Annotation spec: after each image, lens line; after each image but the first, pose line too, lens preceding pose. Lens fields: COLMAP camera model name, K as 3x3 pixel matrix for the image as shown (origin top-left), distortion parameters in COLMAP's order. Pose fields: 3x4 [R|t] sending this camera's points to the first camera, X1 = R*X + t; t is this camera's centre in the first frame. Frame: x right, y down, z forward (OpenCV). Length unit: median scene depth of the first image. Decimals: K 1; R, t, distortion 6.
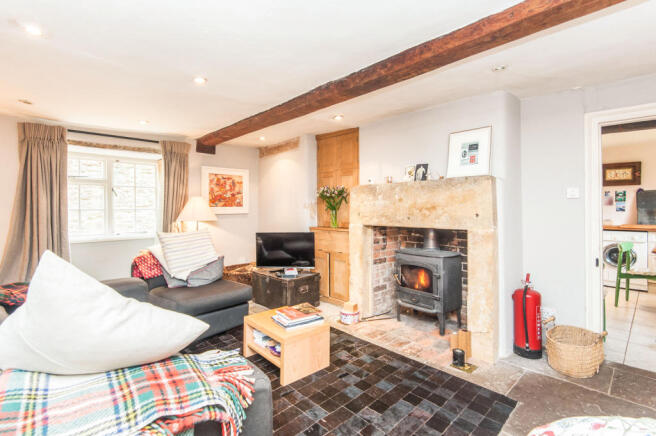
lens RADIAL K [[310.3, 0, 328.6], [0, 310.3, 215.3], [0, 0, 1]] dist [0.001515, 0.000166]
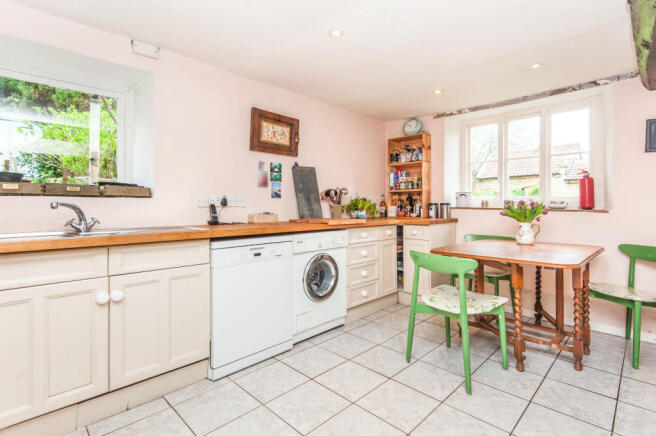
lens RADIAL K [[310.3, 0, 327.8], [0, 310.3, 204.0], [0, 0, 1]] dist [0.001515, 0.000166]
pose [[-0.033577, 0.006467, 0.999415, 0.361303], [0.003020, 0.999975, -0.006369, 0.001514], [-0.999432, 0.002804, -0.033596, 0.924877]]
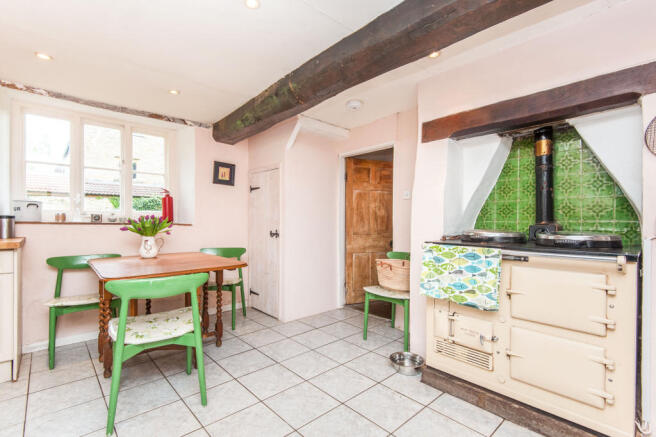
lens RADIAL K [[310.3, 0, 327.6], [0, 310.3, 221.7], [0, 0, 1]] dist [0.001515, 0.000166]
pose [[-0.999925, -0.002730, 0.011920, 0.740063], [-0.002693, 0.999992, 0.003066, 0.003317], [-0.011929, 0.003034, -0.999924, 1.265475]]
